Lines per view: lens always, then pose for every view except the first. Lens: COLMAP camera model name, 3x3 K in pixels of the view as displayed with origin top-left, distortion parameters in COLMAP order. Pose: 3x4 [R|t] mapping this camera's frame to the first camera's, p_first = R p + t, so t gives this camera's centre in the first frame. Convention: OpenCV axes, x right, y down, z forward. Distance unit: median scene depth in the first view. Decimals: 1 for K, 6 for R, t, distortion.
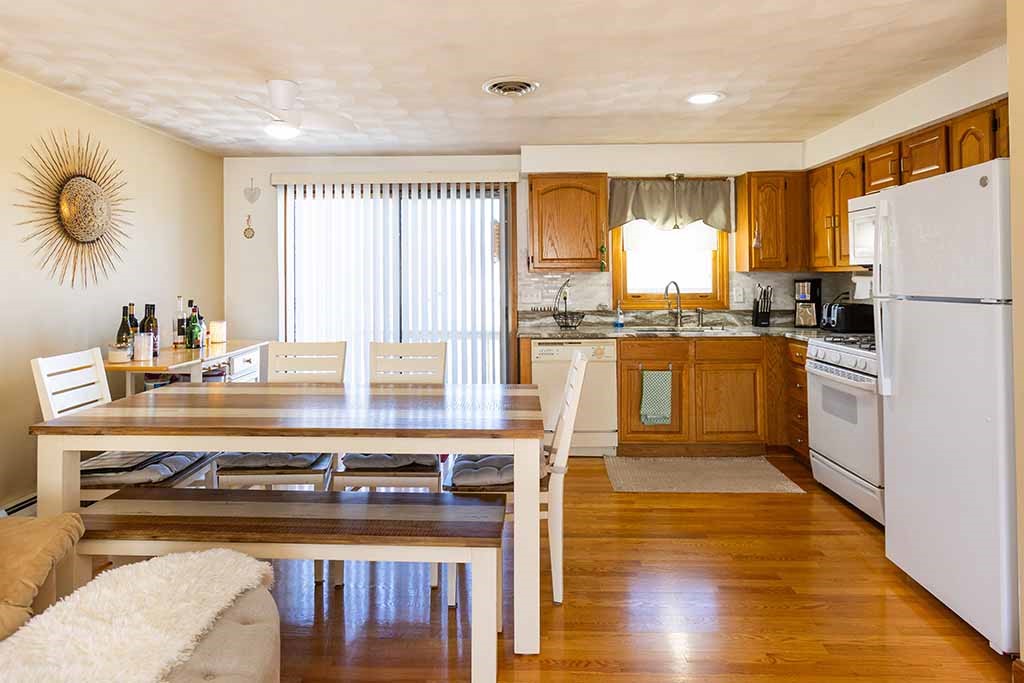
lens RADIAL K [[645.4, 0, 512.0], [0, 645.4, 341.5], [0, 0, 1]] dist [-0.000175, -0.000153]
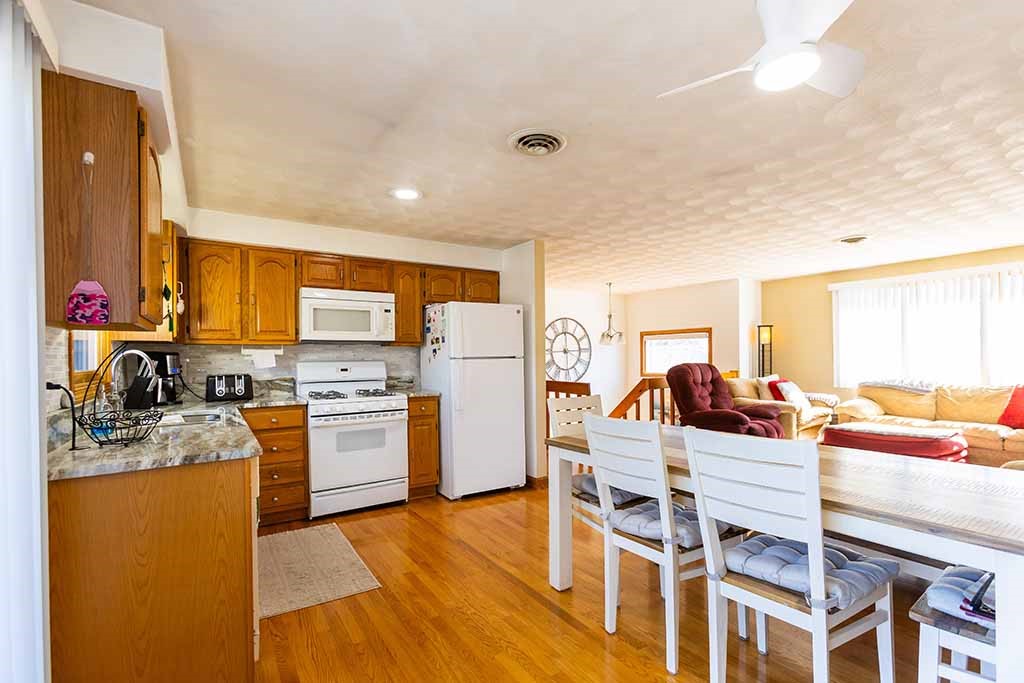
lens RADIAL K [[458.3, 0, 512.2], [0, 458.3, 360.9], [0, 0, 1]] dist [0.000226, 0.000392]
pose [[-0.567072, 0.000429, 0.823668, -0.437321], [0.095031, 0.993356, 0.064909, -0.094316], [-0.818168, 0.115082, -0.563345, 1.148770]]
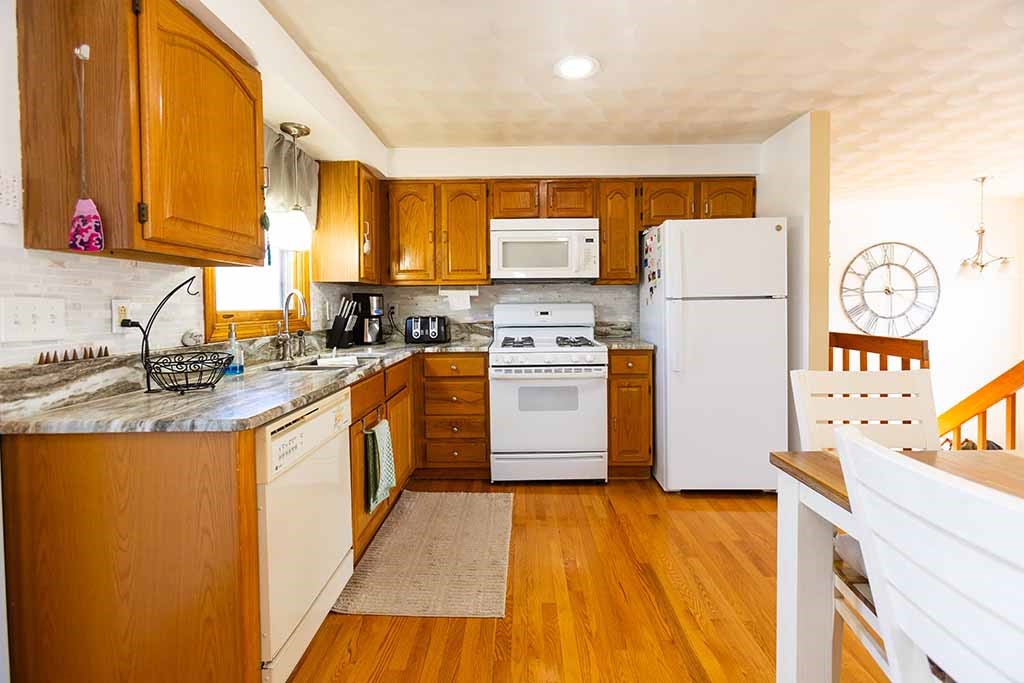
lens RADIAL K [[455.0, 0, 520.5], [0, 455.0, 317.0], [0, 0, 1]] dist [-0.001441, 0.000840]
pose [[-0.012837, -0.023371, 0.999644, -0.262676], [0.111081, 0.993506, 0.024654, -0.064296], [-0.993728, 0.111358, -0.010158, 0.943227]]
